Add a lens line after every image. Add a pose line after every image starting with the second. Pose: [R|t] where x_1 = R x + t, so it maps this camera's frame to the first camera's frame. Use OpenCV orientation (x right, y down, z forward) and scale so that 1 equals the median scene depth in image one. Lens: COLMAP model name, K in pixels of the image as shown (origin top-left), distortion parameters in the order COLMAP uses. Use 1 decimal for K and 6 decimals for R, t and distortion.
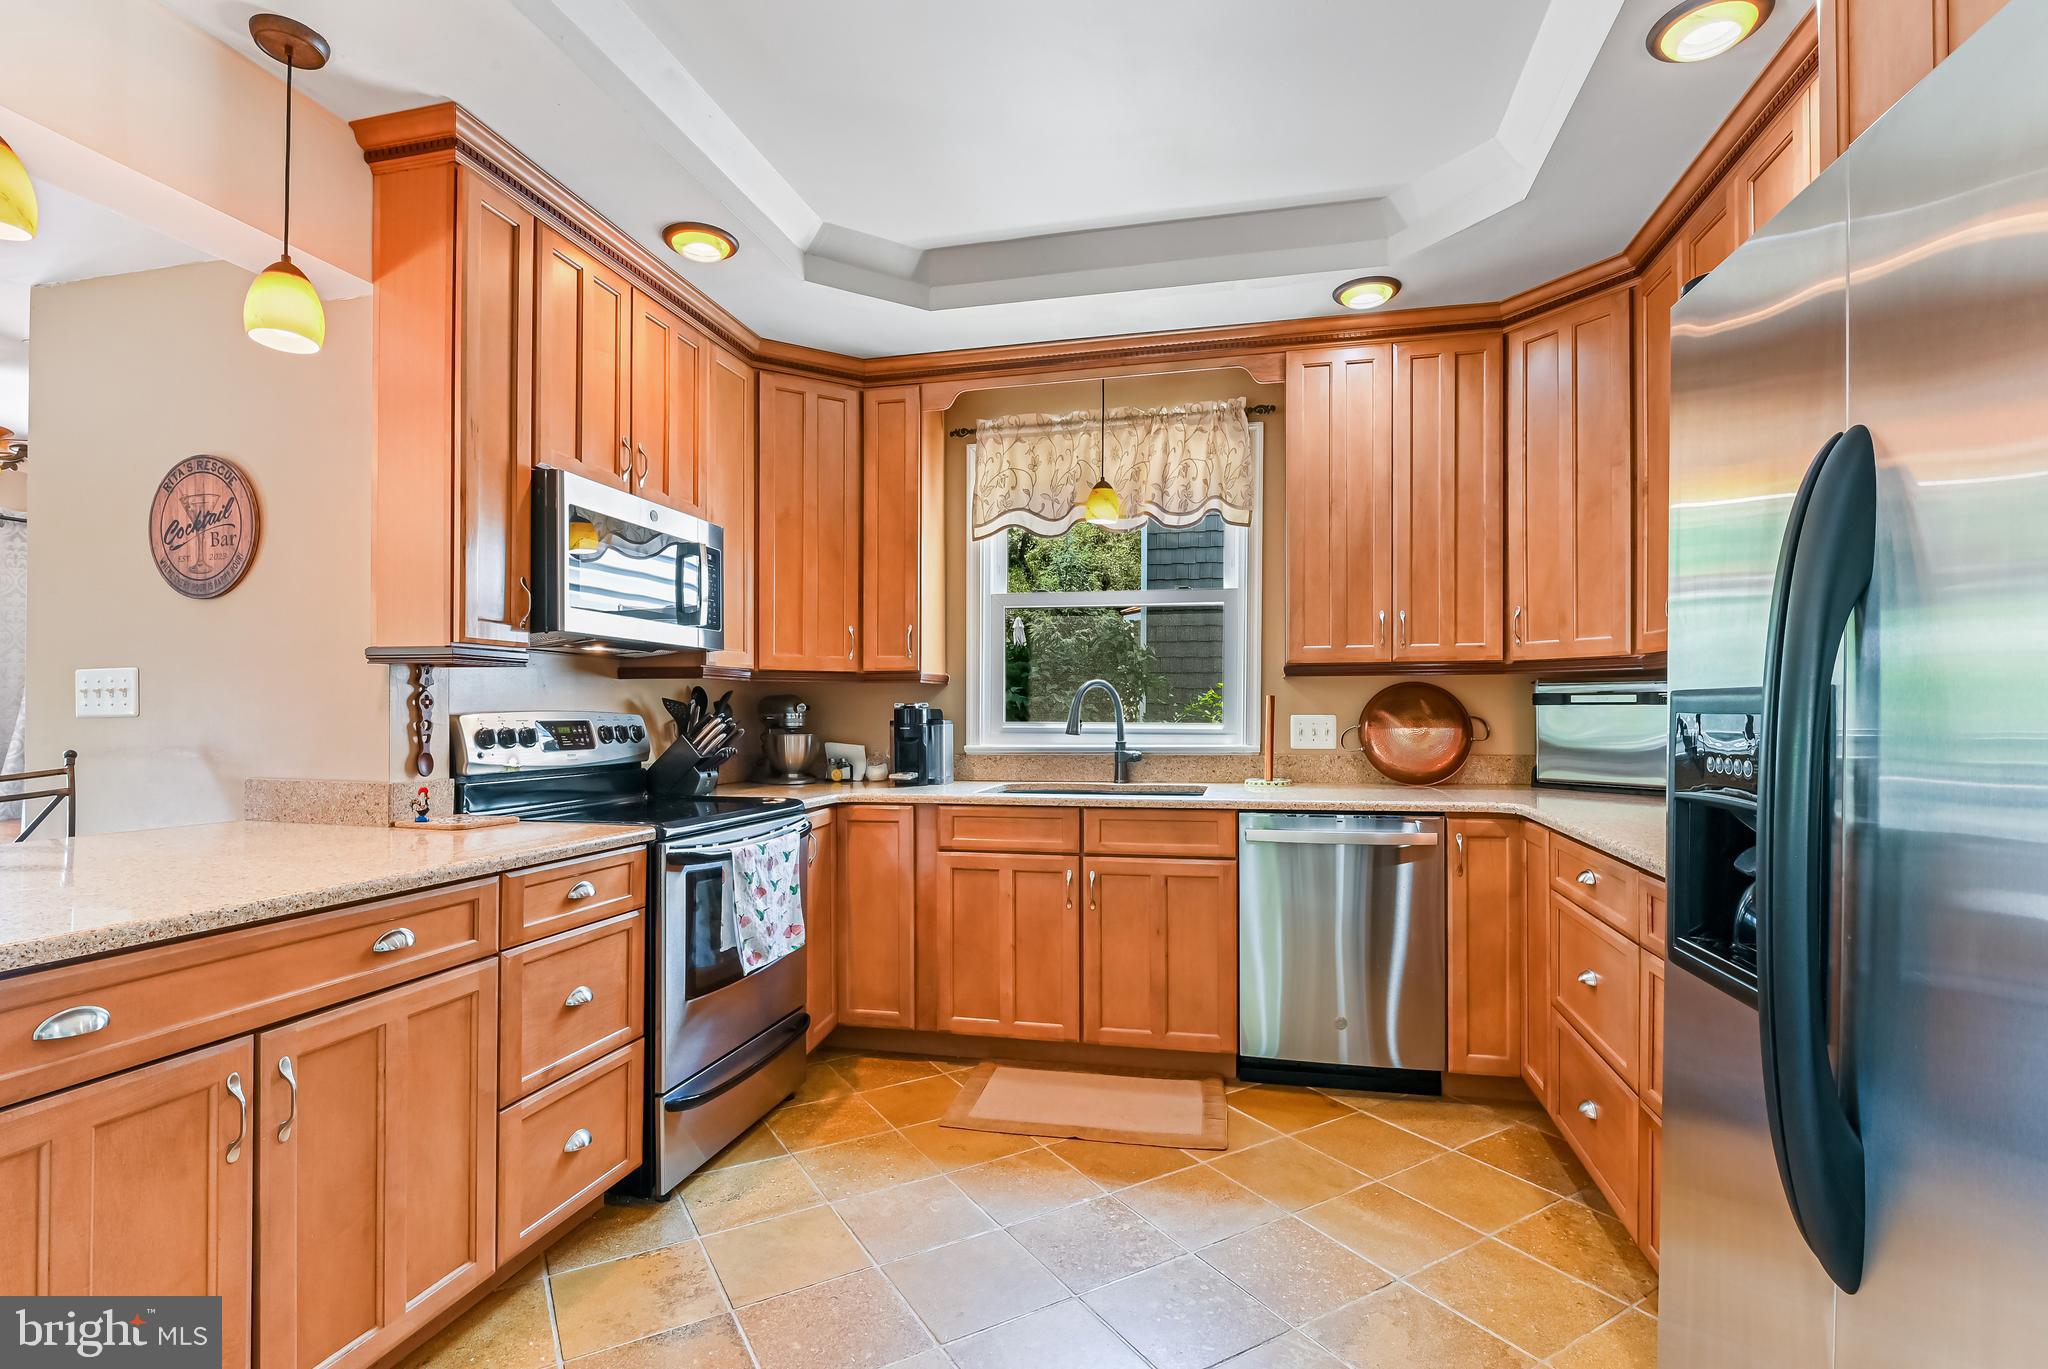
lens RADIAL K [[960.0, 0, 1031.6], [0, 960.0, 708.0], [0, 0, 1]] dist [-0.006631, -0.001214]
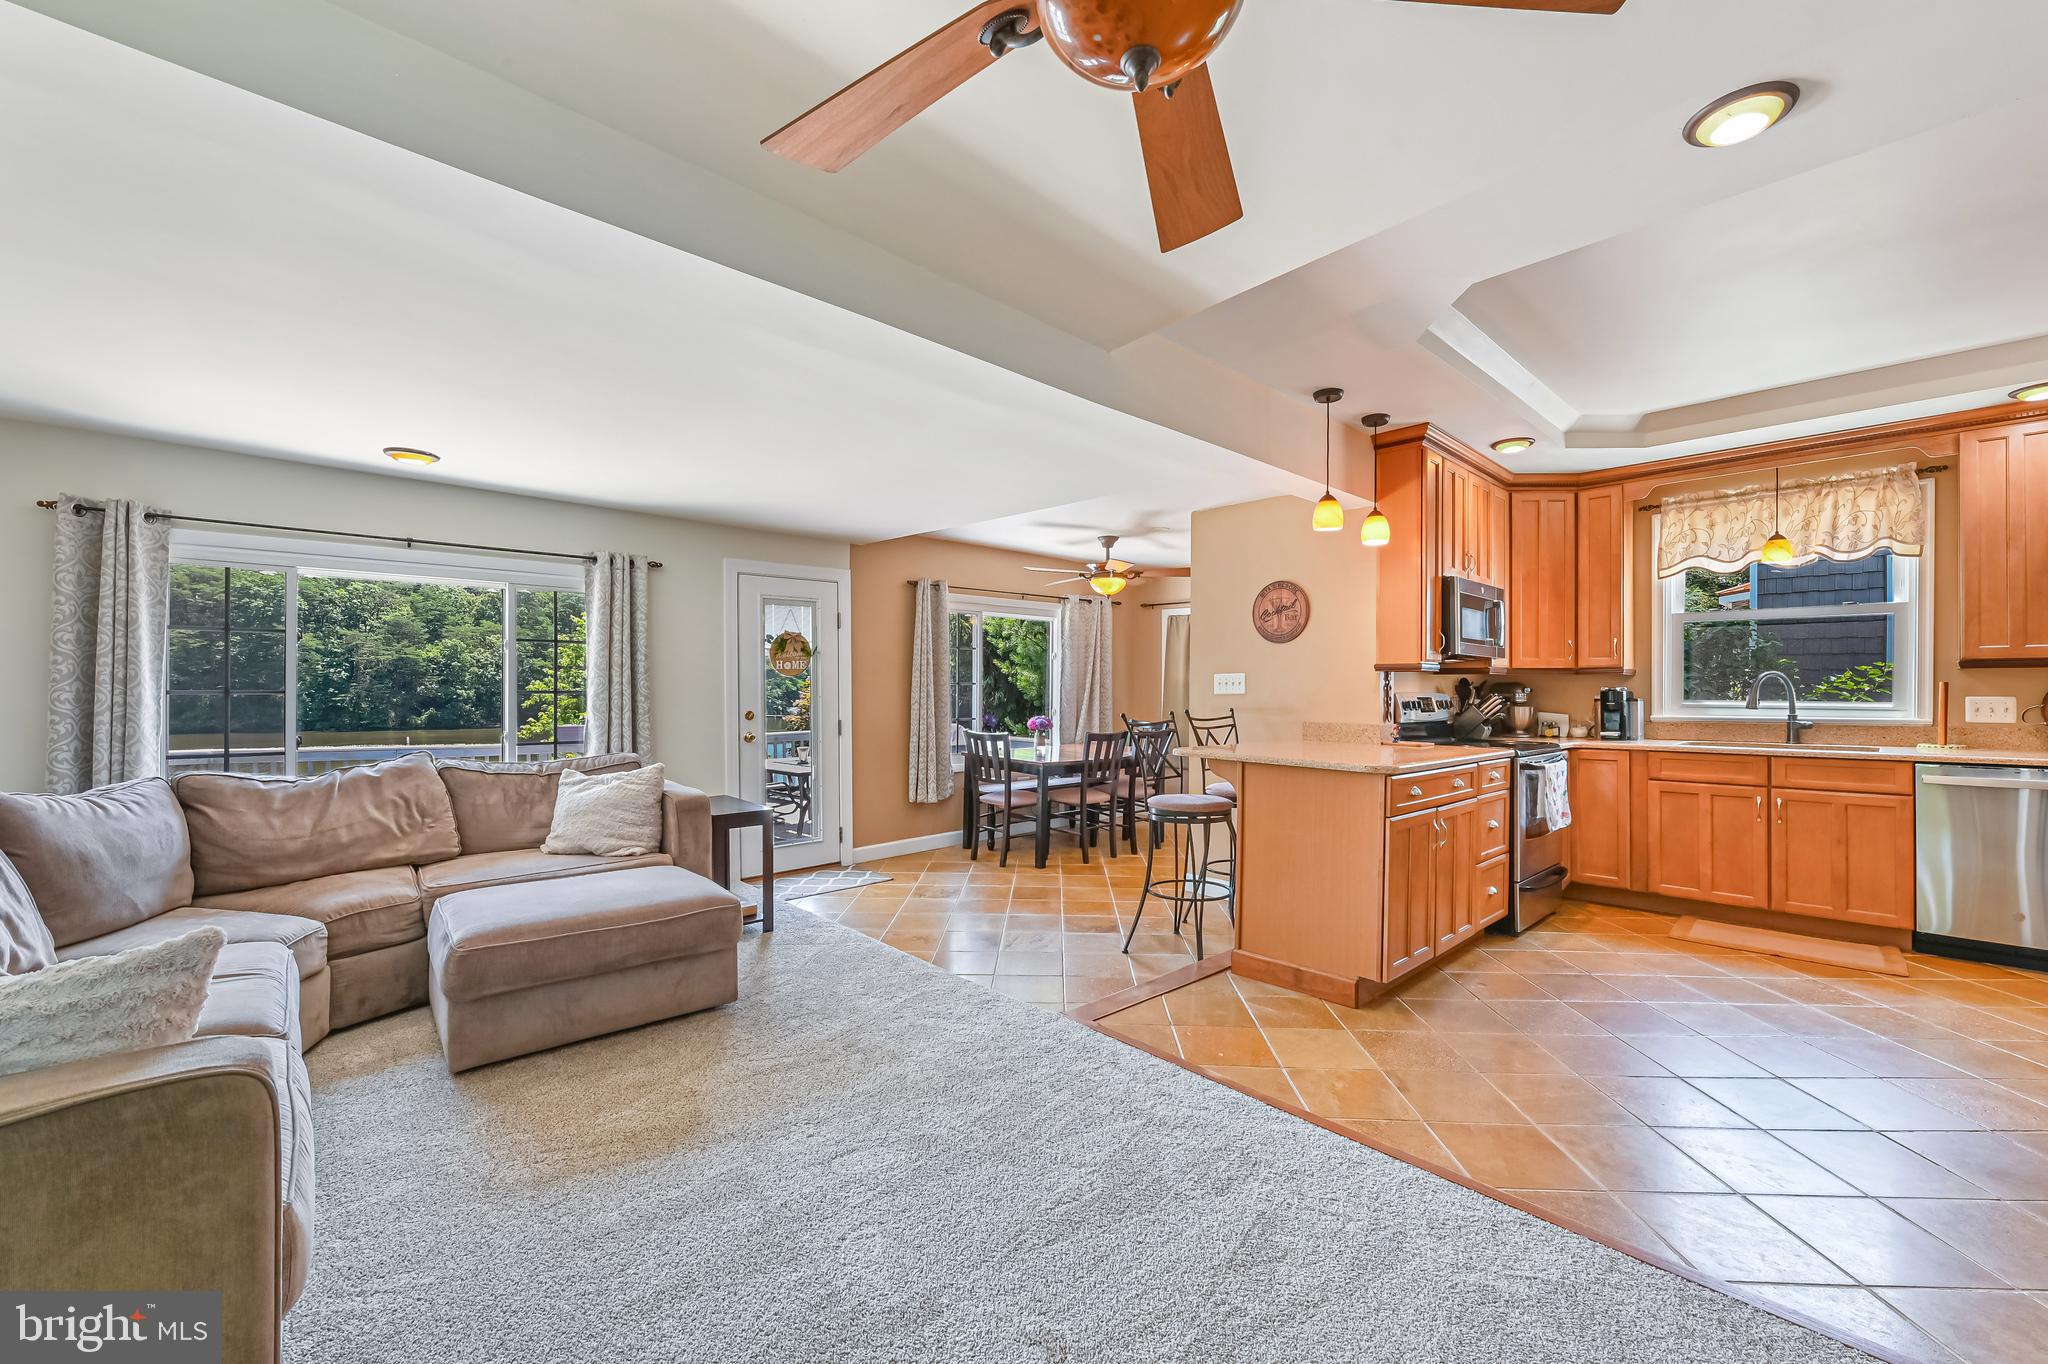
lens RADIAL K [[818.6, 0, 1023.7], [0, 818.6, 686.4], [0, 0, 1]] dist [-0.009864, -0.000228]
pose [[0.830550, -0.001038, -0.556943, -0.206918], [-0.000215, 0.999998, -0.002185, -0.004415], [0.556944, 0.001934, 0.830548, -0.711059]]
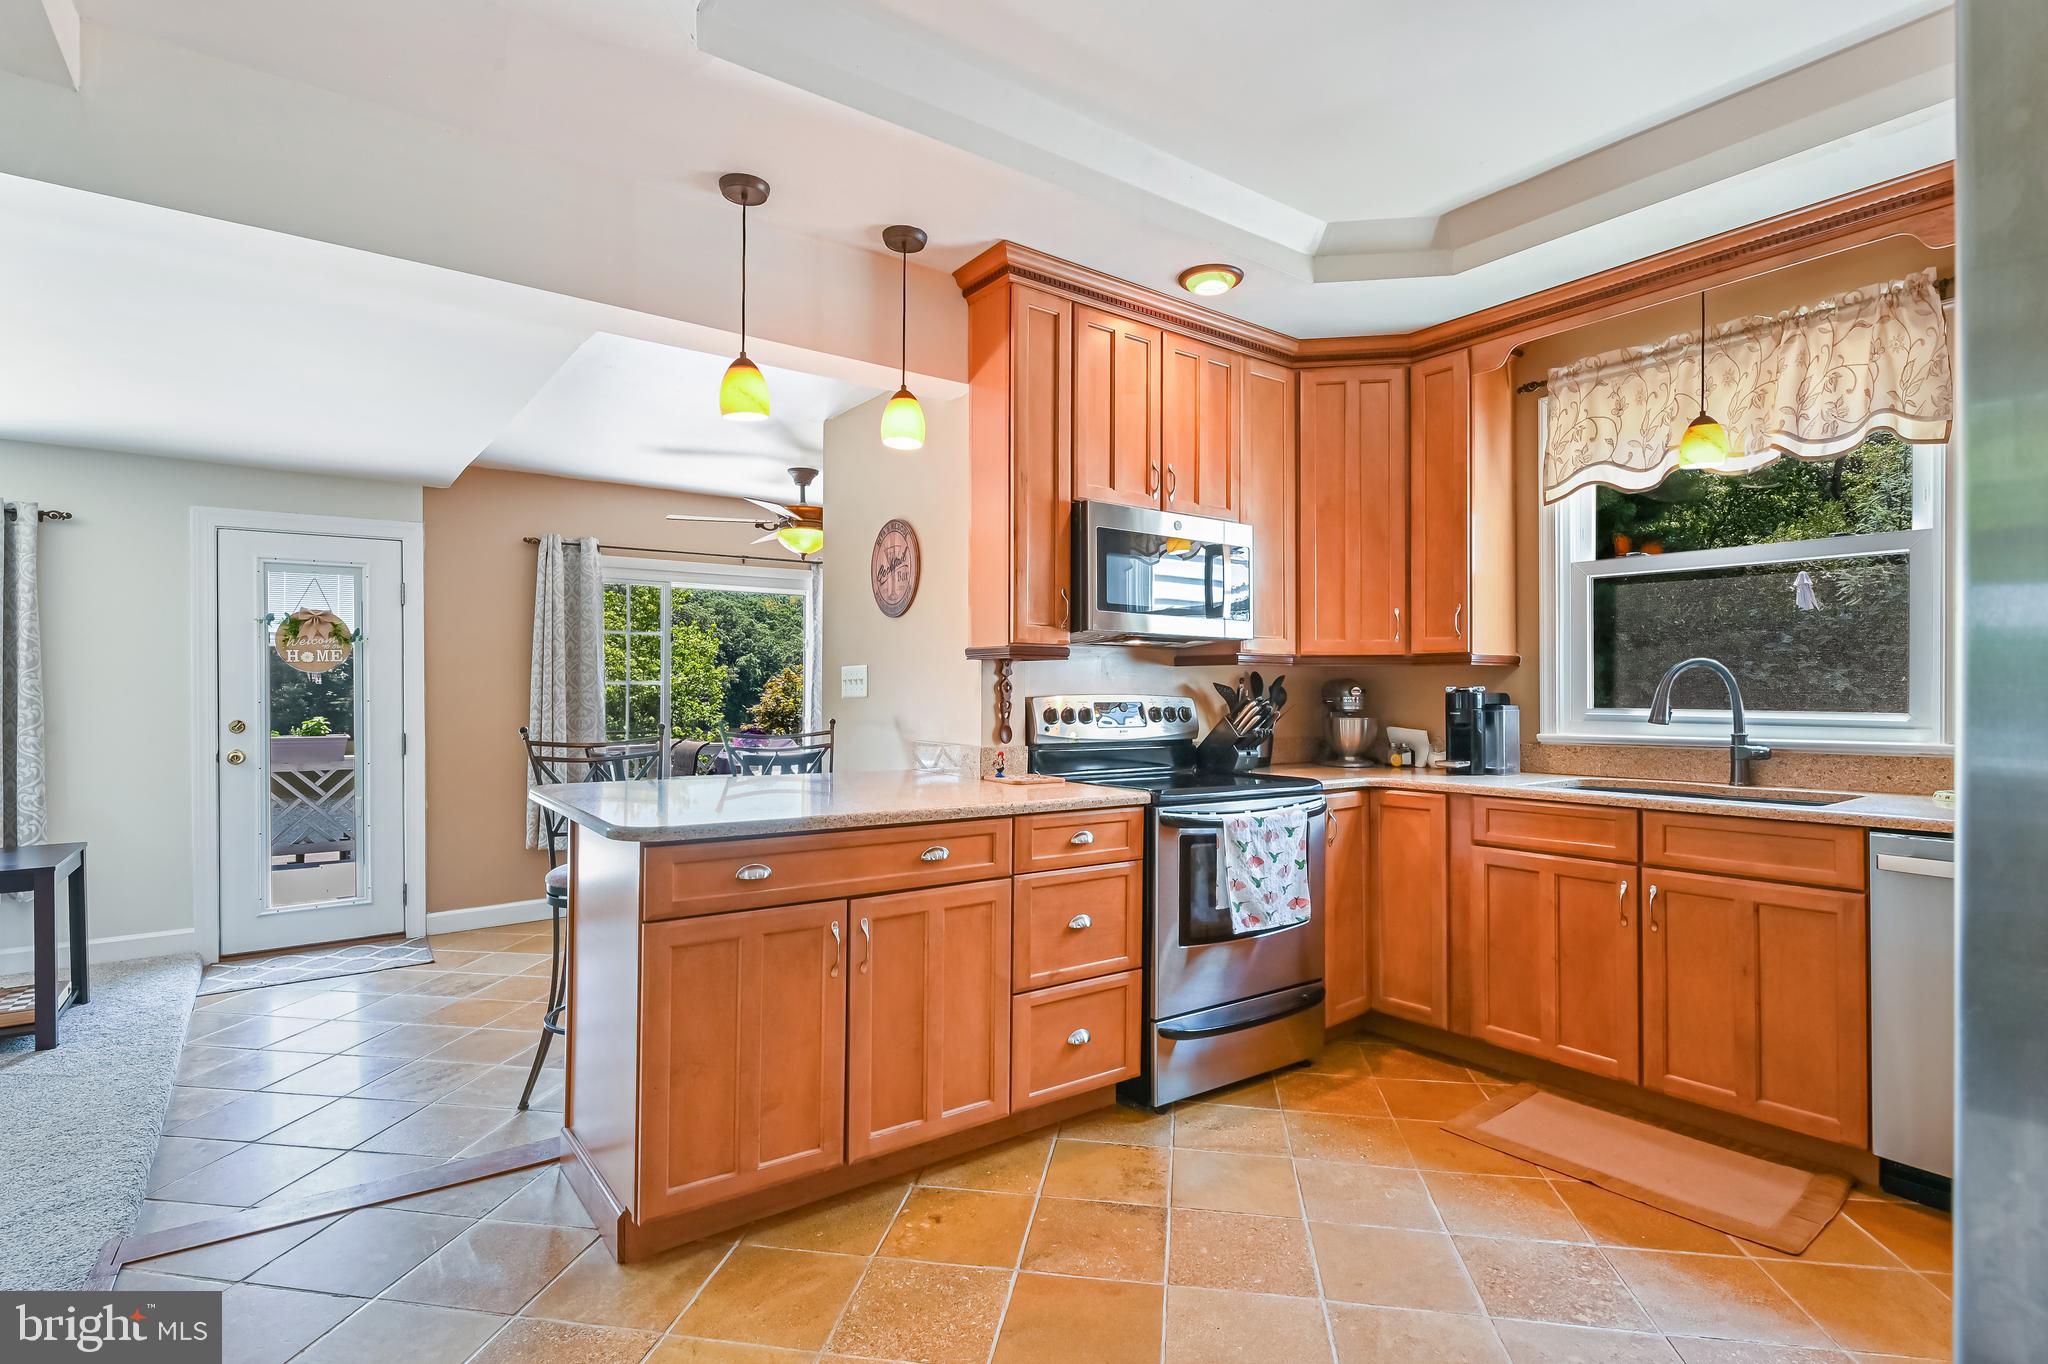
lens RADIAL K [[1005.0, 0, 1024.0], [0, 1005.0, 682.0], [0, 0, 1]] dist [0.000503, -0.000509]
pose [[0.760850, -0.005028, -0.648908, 0.207162], [-0.000104, 0.999969, -0.007870, -0.002116], [0.648927, 0.006056, 0.760826, -0.032901]]
